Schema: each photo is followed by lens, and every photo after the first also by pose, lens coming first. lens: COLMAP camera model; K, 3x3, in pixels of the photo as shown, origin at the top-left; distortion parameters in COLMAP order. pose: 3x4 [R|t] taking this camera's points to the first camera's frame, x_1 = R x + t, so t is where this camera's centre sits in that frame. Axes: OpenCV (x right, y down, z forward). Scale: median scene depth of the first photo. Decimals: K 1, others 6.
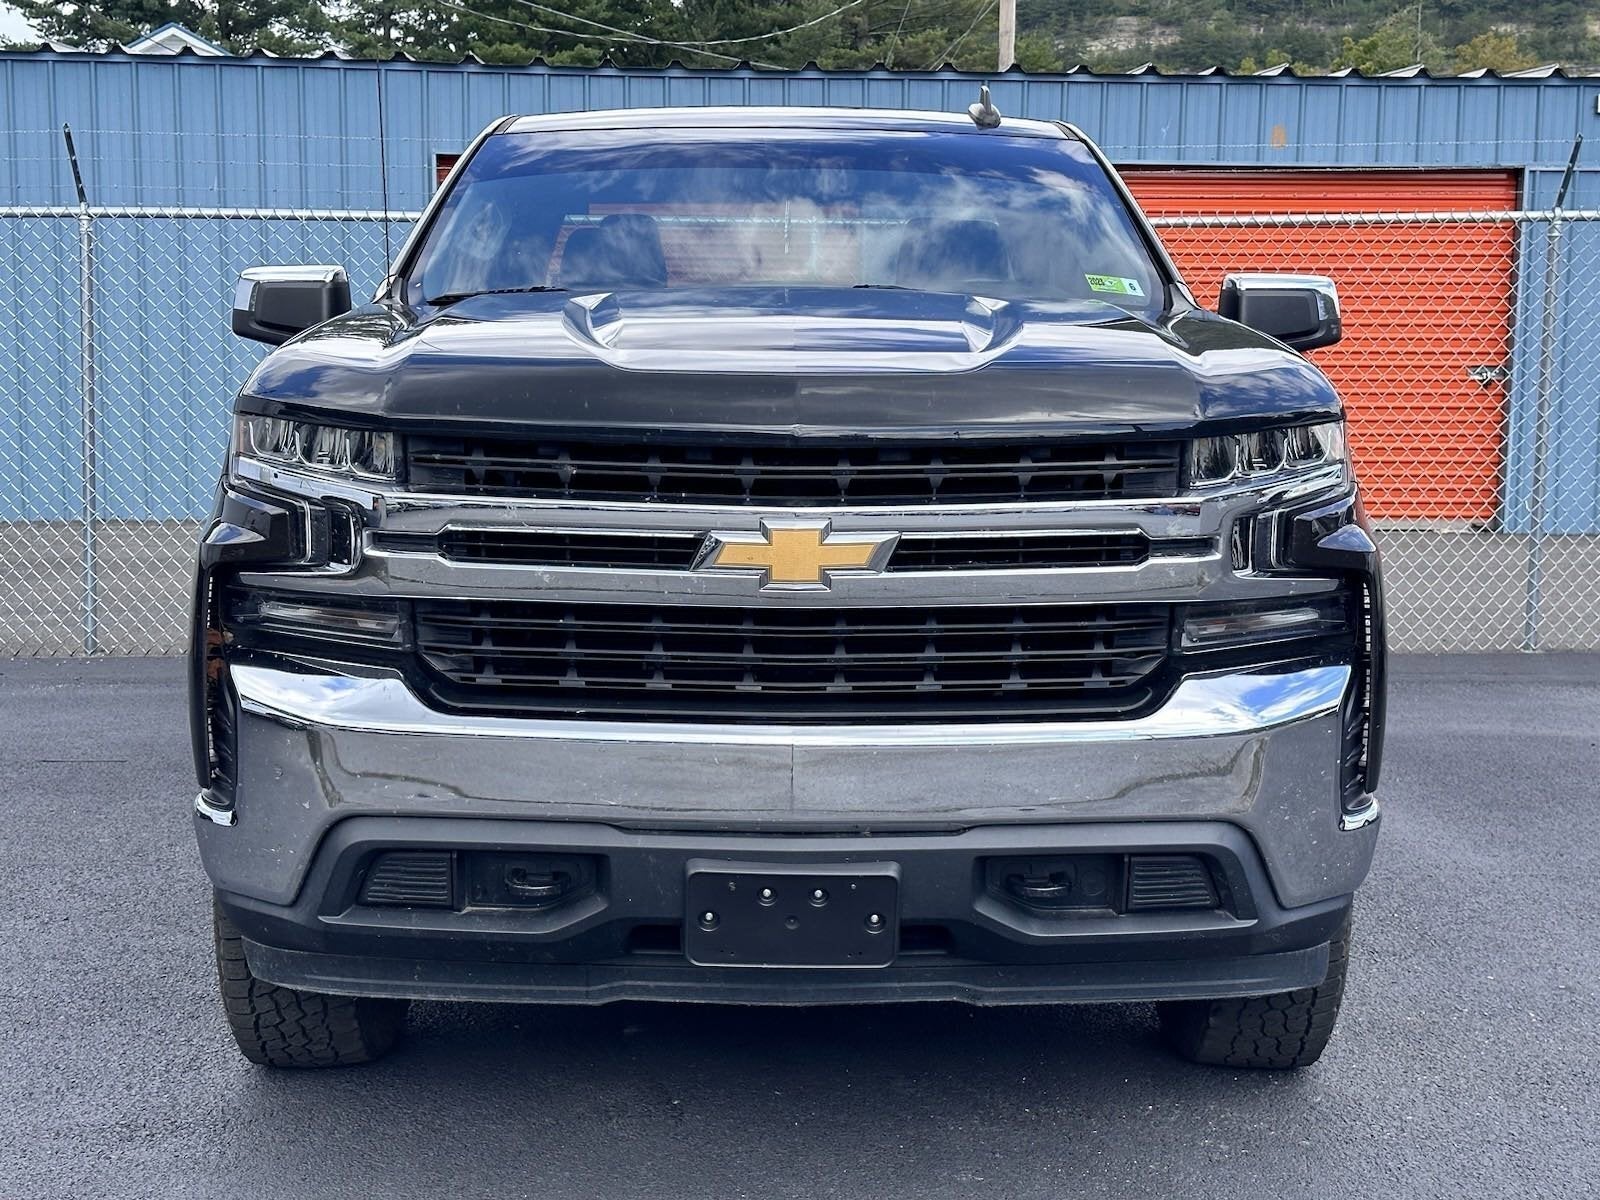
lens RADIAL K [[2213.9, 0, 779.5], [0, 2213.9, 600.7], [0, 0, 1]] dist [0.226745, -0.511130]
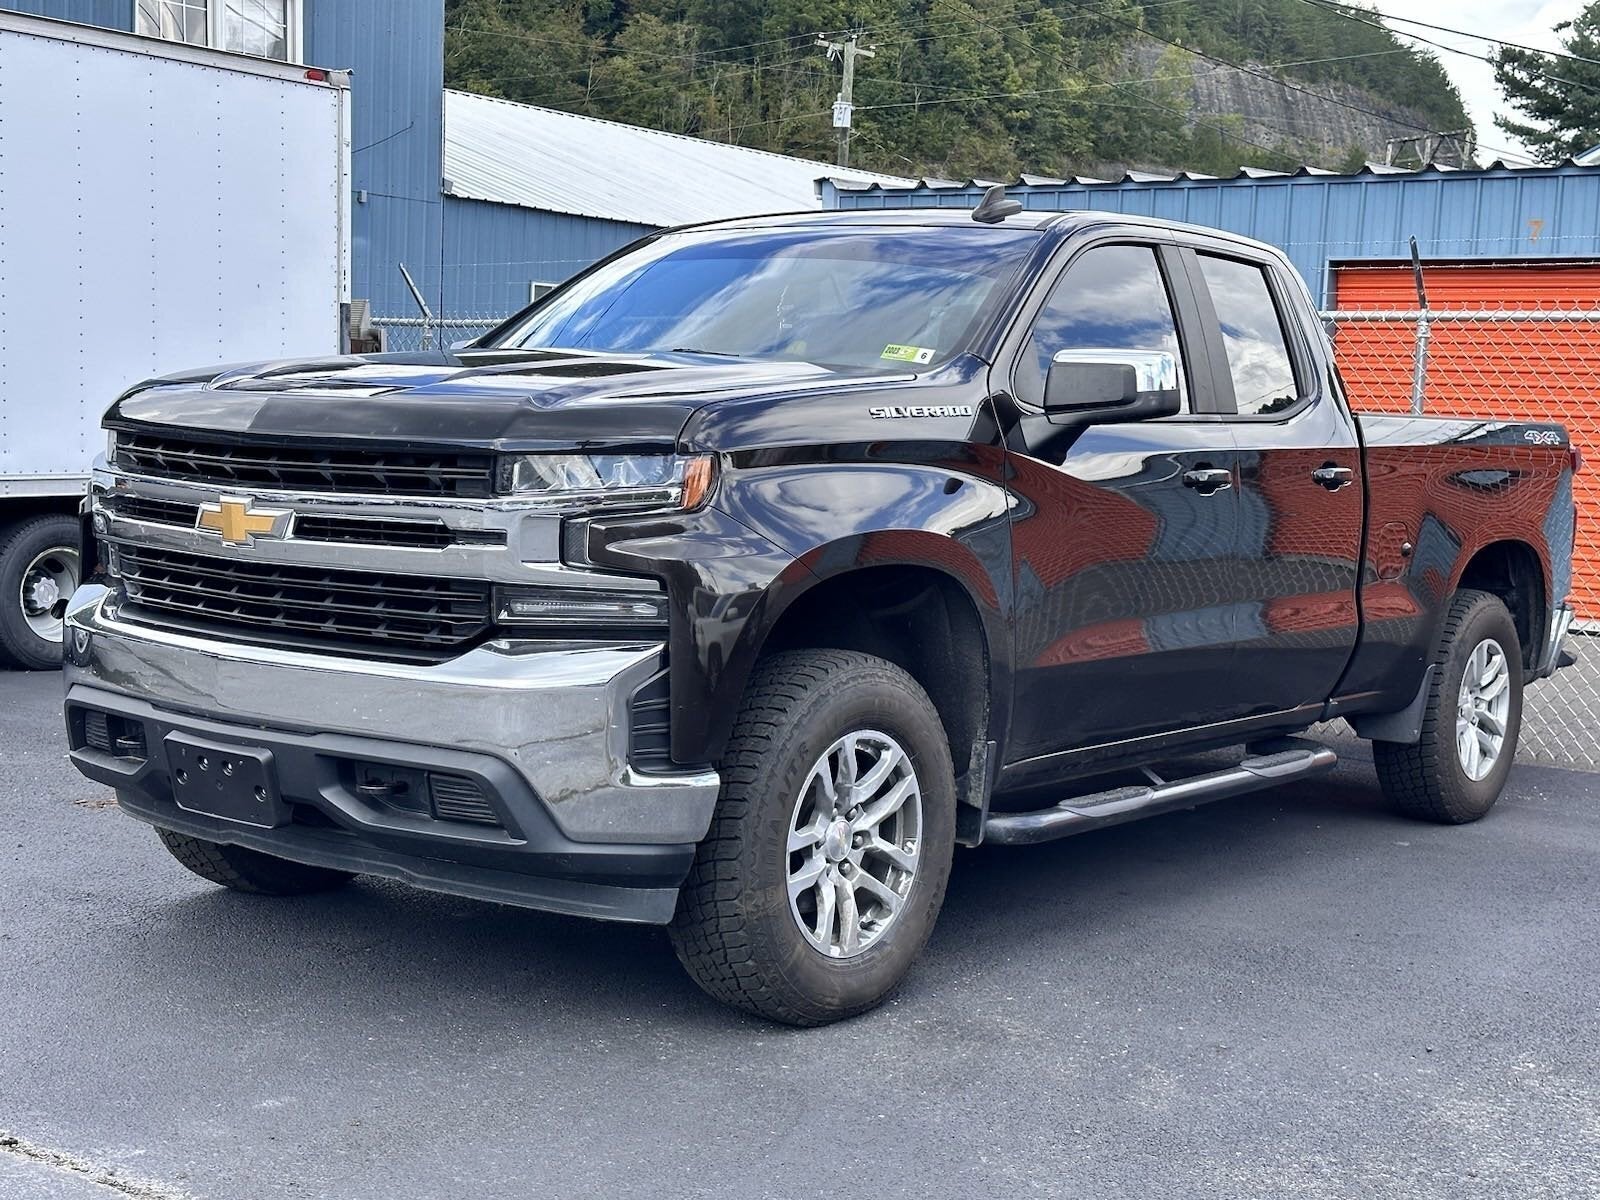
lens RADIAL K [[2213.9, 0, 779.5], [0, 2213.9, 600.7], [0, 0, 1]] dist [0.226745, -0.511130]
pose [[0.780630, 0.077472, -0.620174, 1.109787], [-0.110608, 0.993750, -0.015087, 0.012036], [0.615129, 0.080374, 0.784319, 0.101093]]
